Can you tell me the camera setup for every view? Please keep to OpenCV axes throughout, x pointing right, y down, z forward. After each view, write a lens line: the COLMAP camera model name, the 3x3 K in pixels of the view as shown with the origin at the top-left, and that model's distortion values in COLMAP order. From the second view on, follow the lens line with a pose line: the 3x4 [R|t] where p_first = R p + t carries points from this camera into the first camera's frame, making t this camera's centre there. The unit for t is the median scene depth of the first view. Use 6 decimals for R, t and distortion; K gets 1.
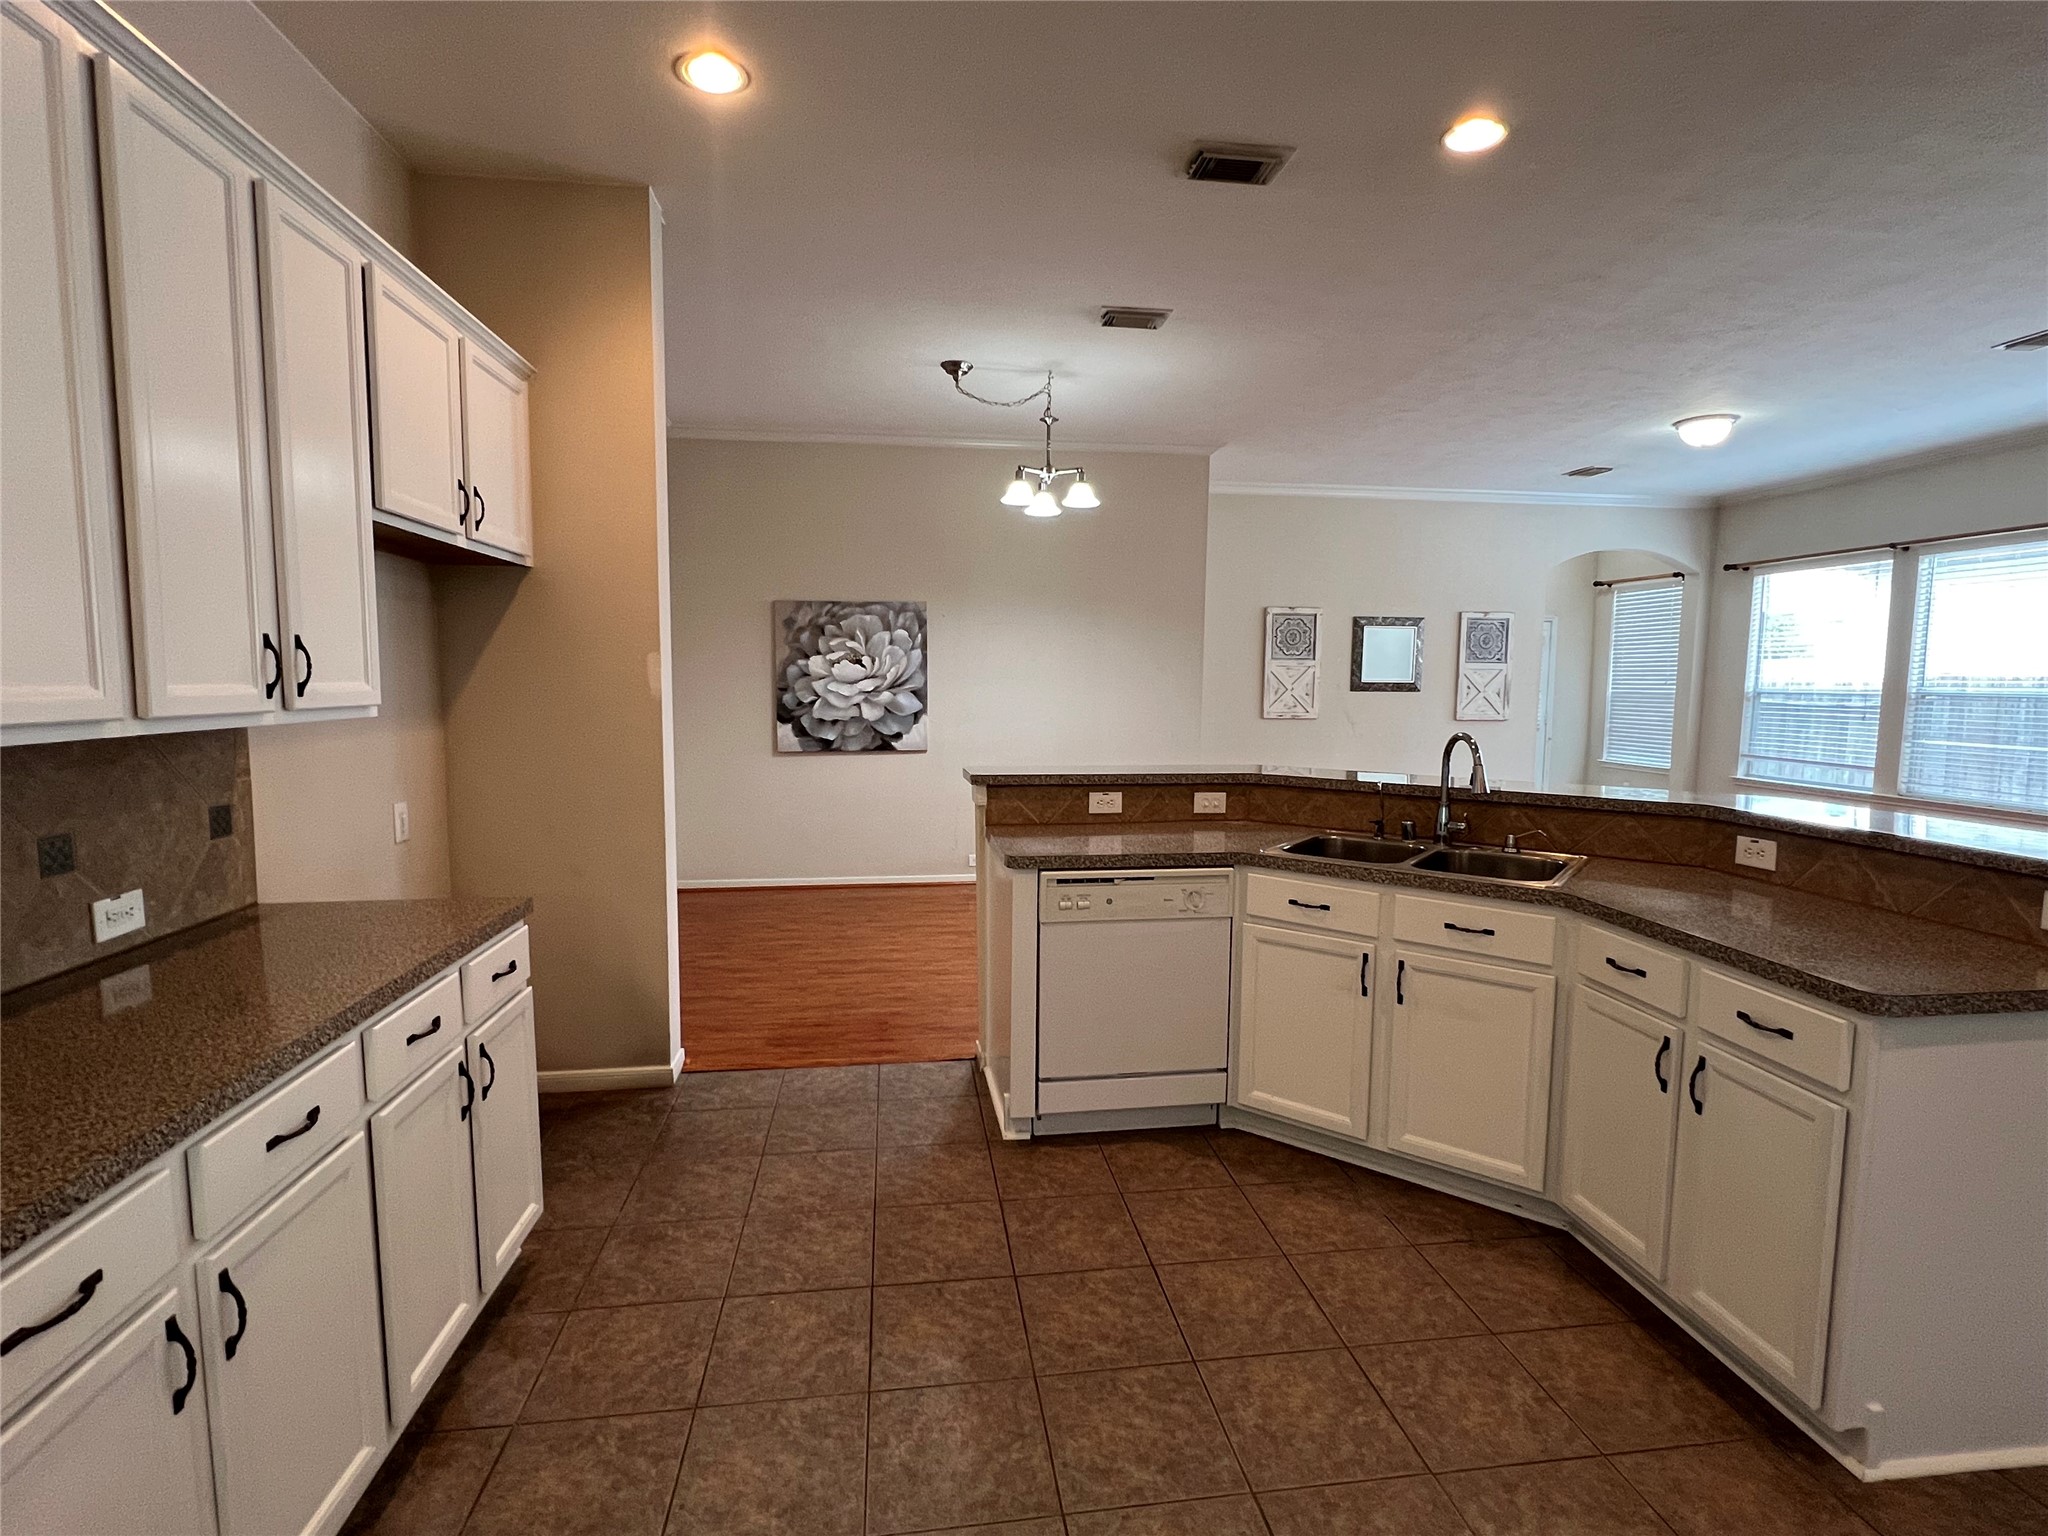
lens RADIAL K [[978.6, 0, 1017.7], [0, 978.6, 767.7], [0, 0, 1]] dist [-0.003338, 0.001592]
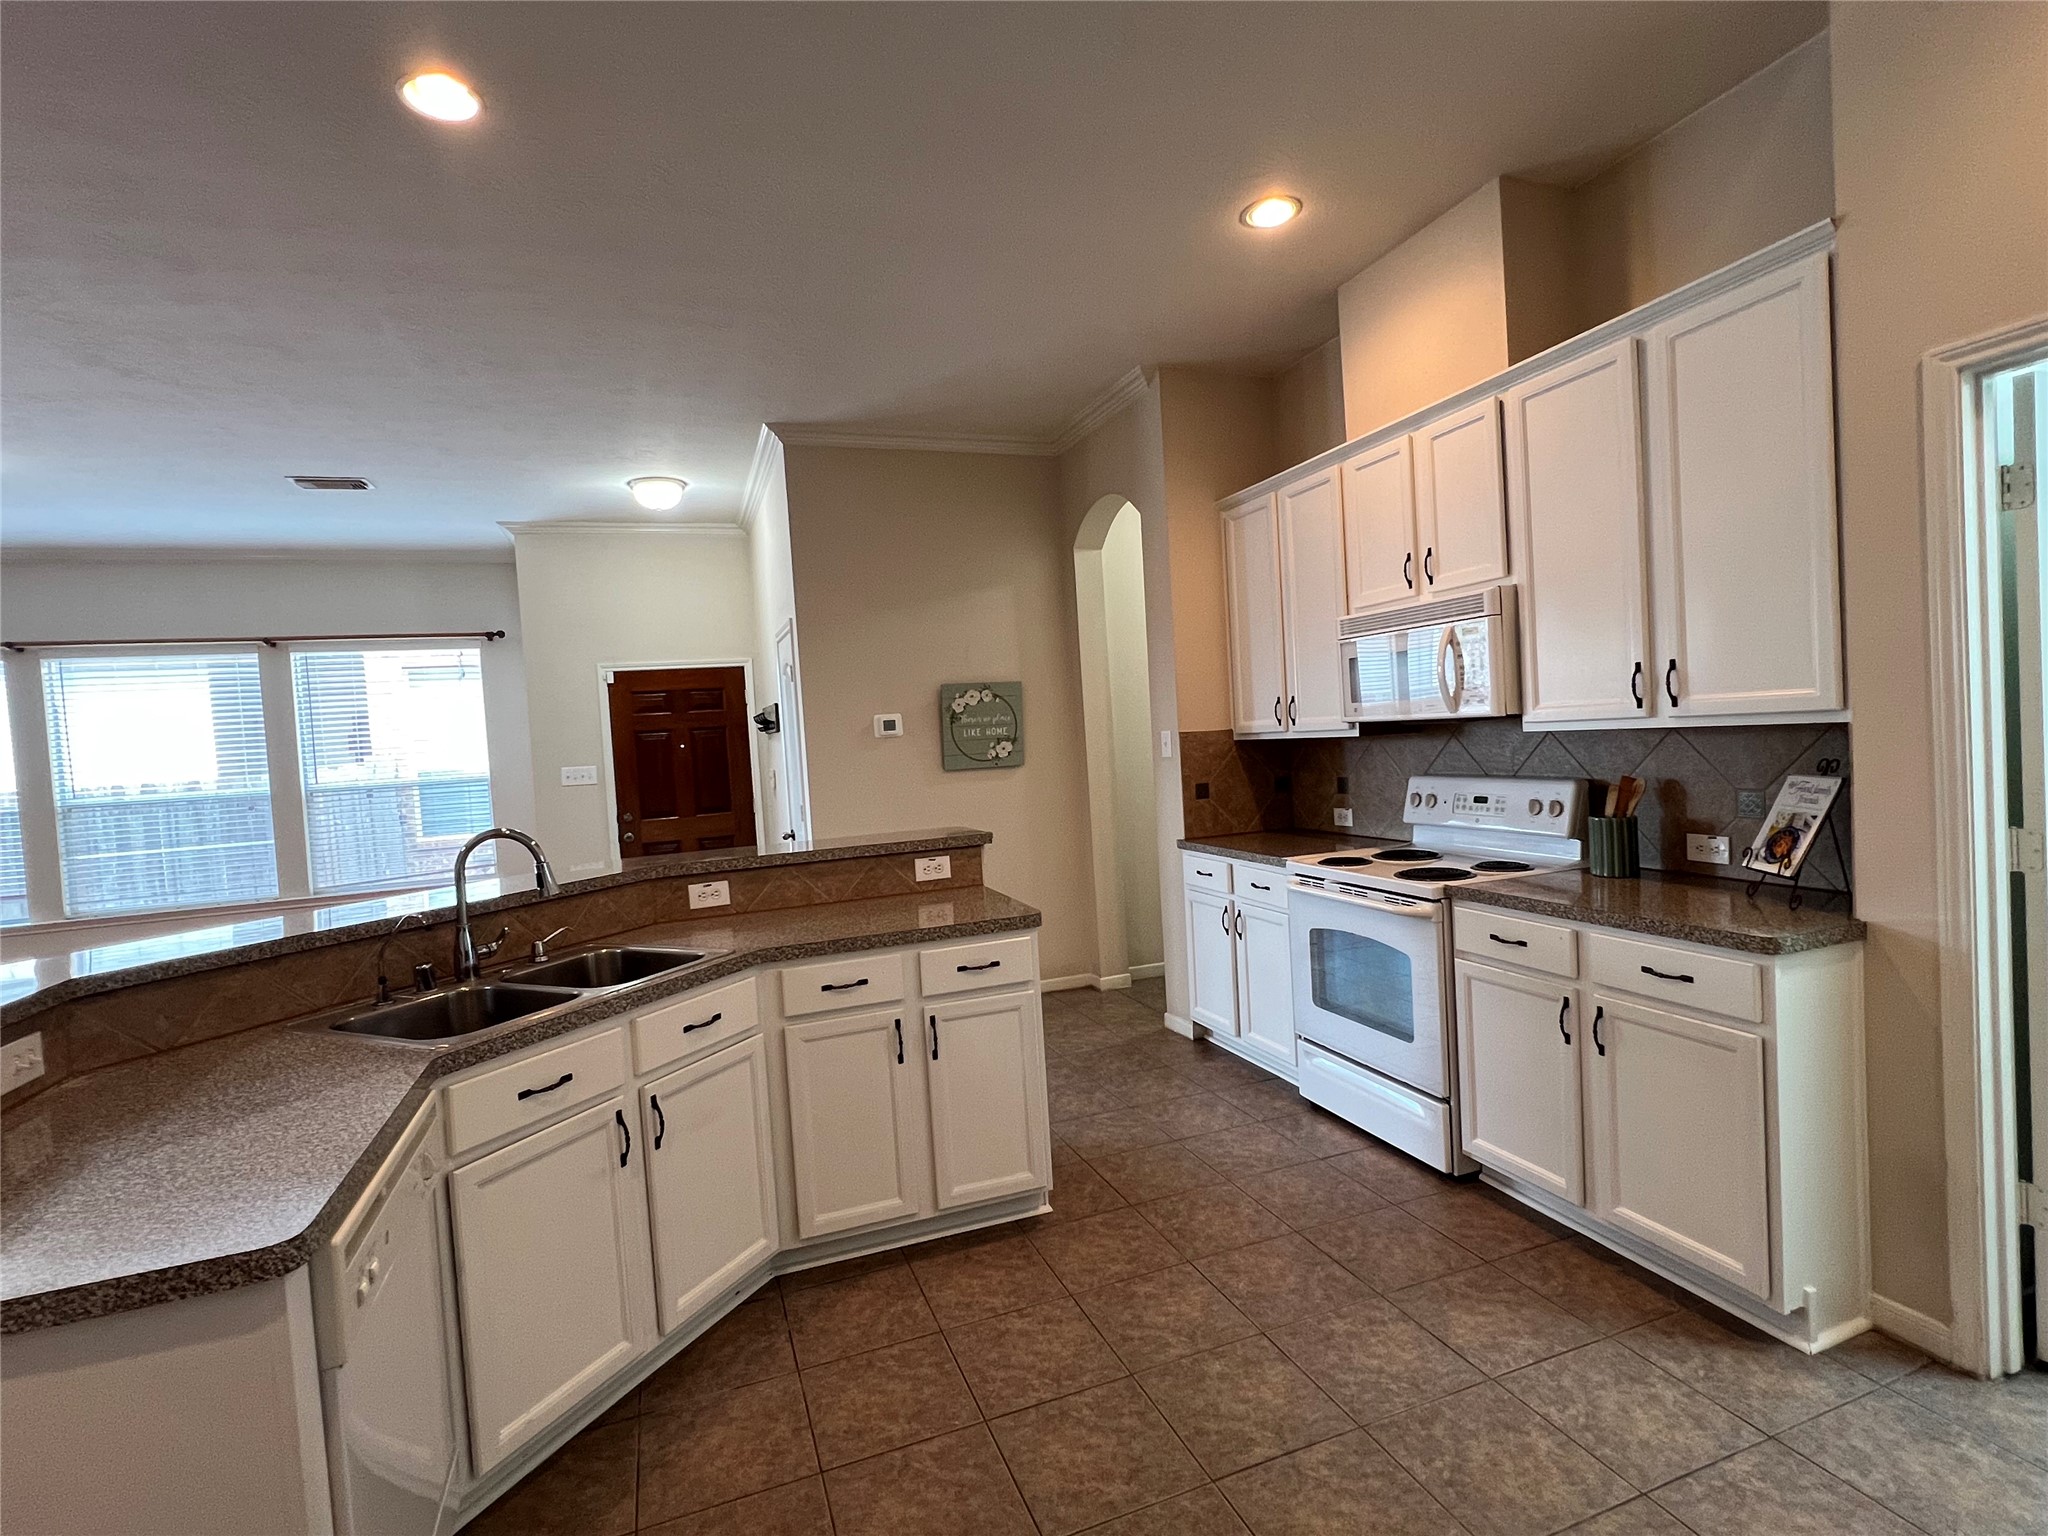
lens RADIAL K [[978.6, 0, 1019.9], [0, 978.6, 768.6], [0, 0, 1]] dist [-0.003338, 0.001592]
pose [[-0.225585, -0.022669, 0.973960, -0.246941], [0.151484, 0.986753, 0.058053, -0.038714], [-0.962374, 0.160635, -0.219163, 0.445610]]
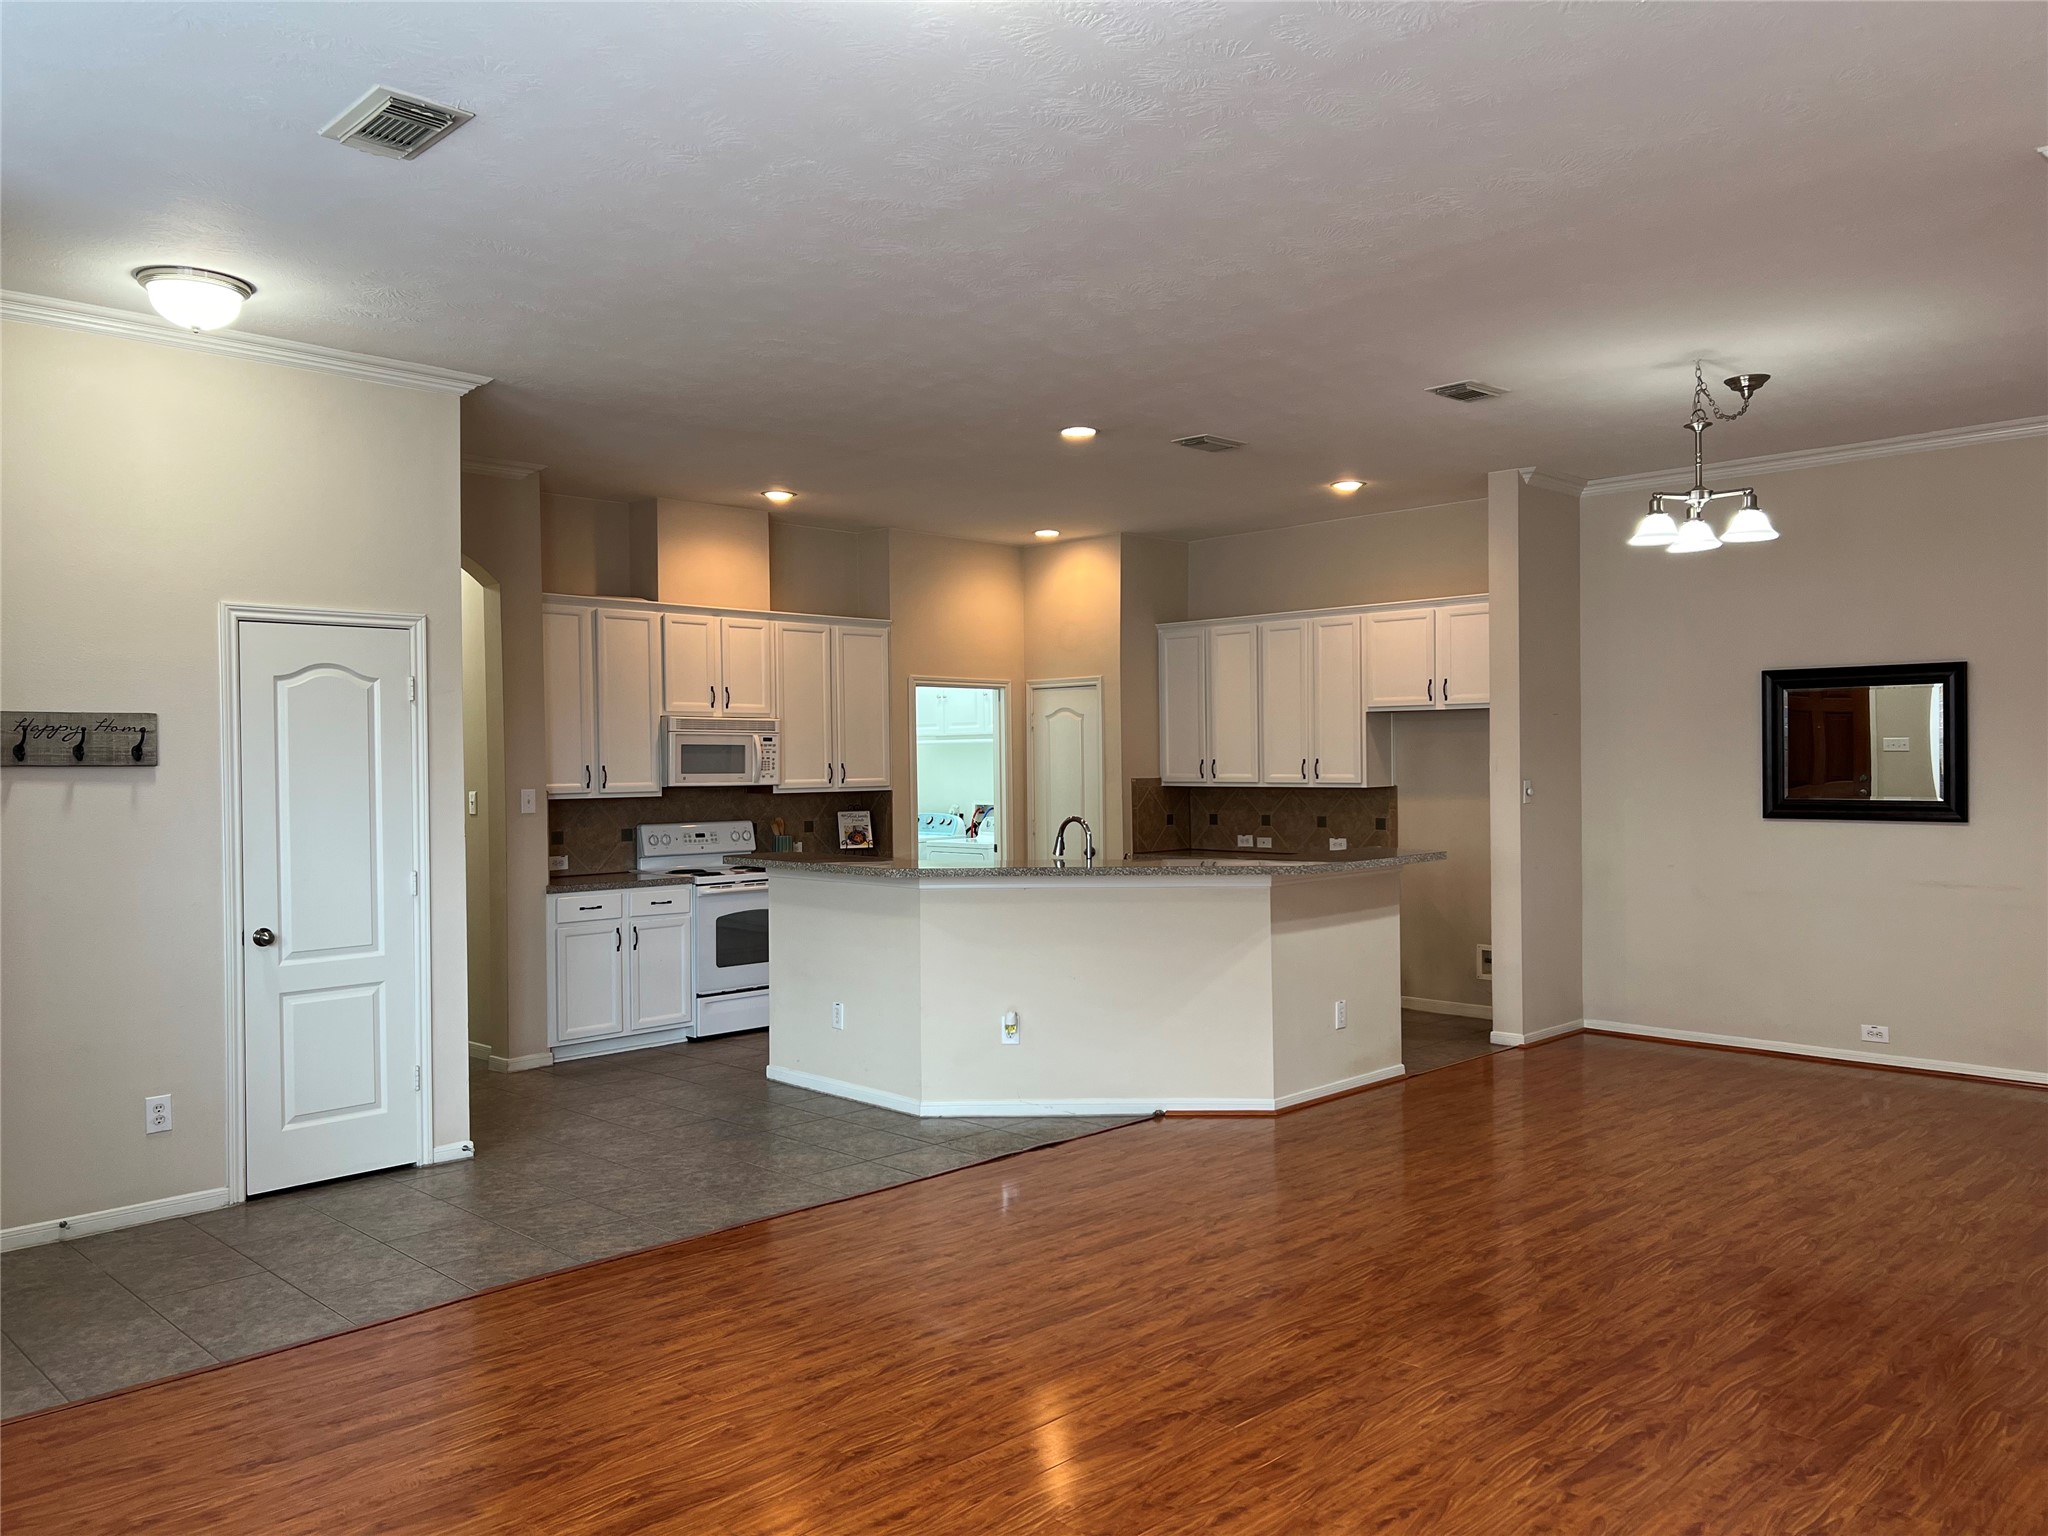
lens RADIAL K [[1540.4, 0, 1034.2], [0, 1540.4, 764.2], [0, 0, 1]] dist [0.049884, -0.043832]
pose [[-0.786177, 0.005484, -0.617978, 1.131852], [-0.052219, 0.995795, 0.075268, -0.166699], [0.615792, 0.091444, -0.782584, 1.621893]]
